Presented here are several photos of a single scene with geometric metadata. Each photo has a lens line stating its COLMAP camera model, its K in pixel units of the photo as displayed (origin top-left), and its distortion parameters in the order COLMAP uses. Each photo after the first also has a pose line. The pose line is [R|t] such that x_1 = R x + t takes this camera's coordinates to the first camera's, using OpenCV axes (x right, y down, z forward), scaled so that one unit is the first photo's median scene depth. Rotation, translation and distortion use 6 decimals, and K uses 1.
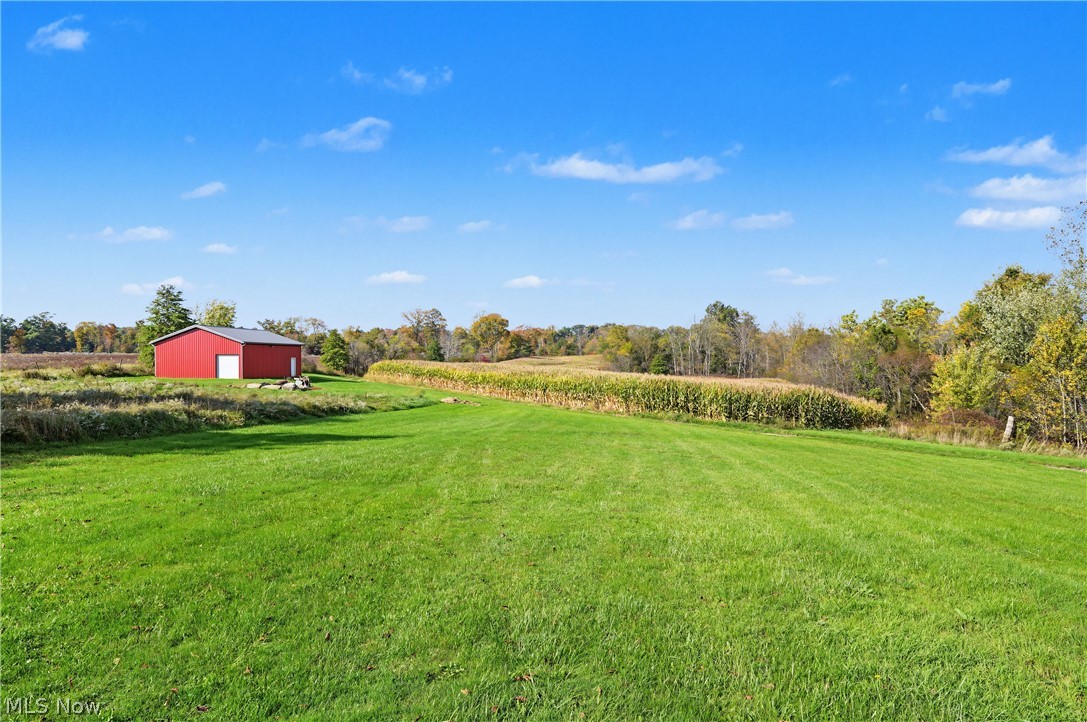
lens RADIAL K [[721.8, 0, 549.6], [0, 721.8, 359.2], [0, 0, 1]] dist [-0.006757, 0.002425]
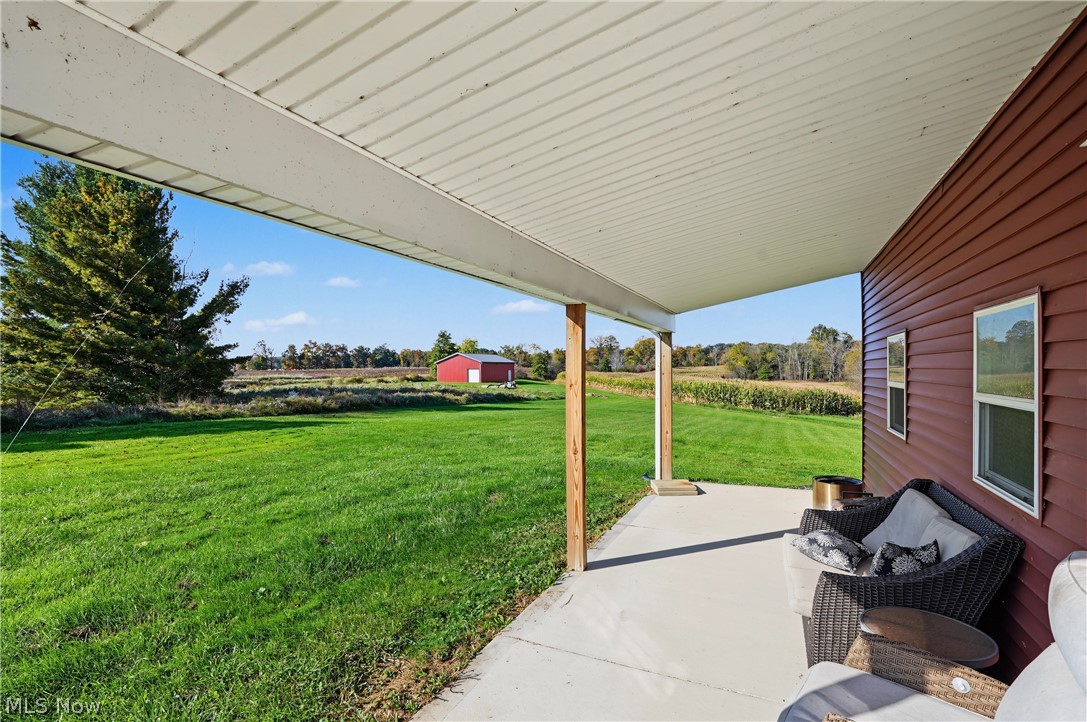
lens RADIAL K [[508.3, 0, 533.0], [0, 508.3, 368.8], [0, 0, 1]] dist [-0.005091, -0.000501]
pose [[0.946885, -0.008149, -0.321469, 0.057999], [0.007885, 0.999967, -0.002123, -0.001615], [0.321476, -0.000525, 0.946918, -0.085248]]
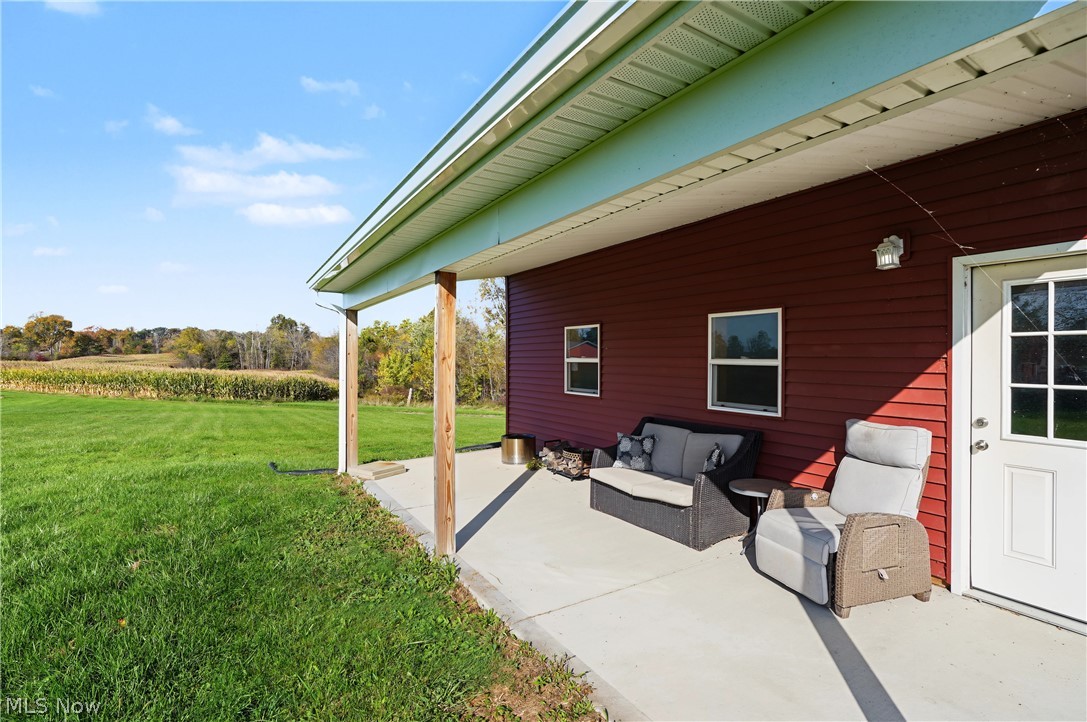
lens RADIAL K [[508.3, 0, 541.6], [0, 508.3, 357.6], [0, 0, 1]] dist [-0.005091, -0.000501]
pose [[0.779630, -0.001936, 0.626237, 0.033667], [0.000844, 0.999998, 0.002040, -0.000645], [-0.626239, -0.001062, 0.779630, -0.080631]]
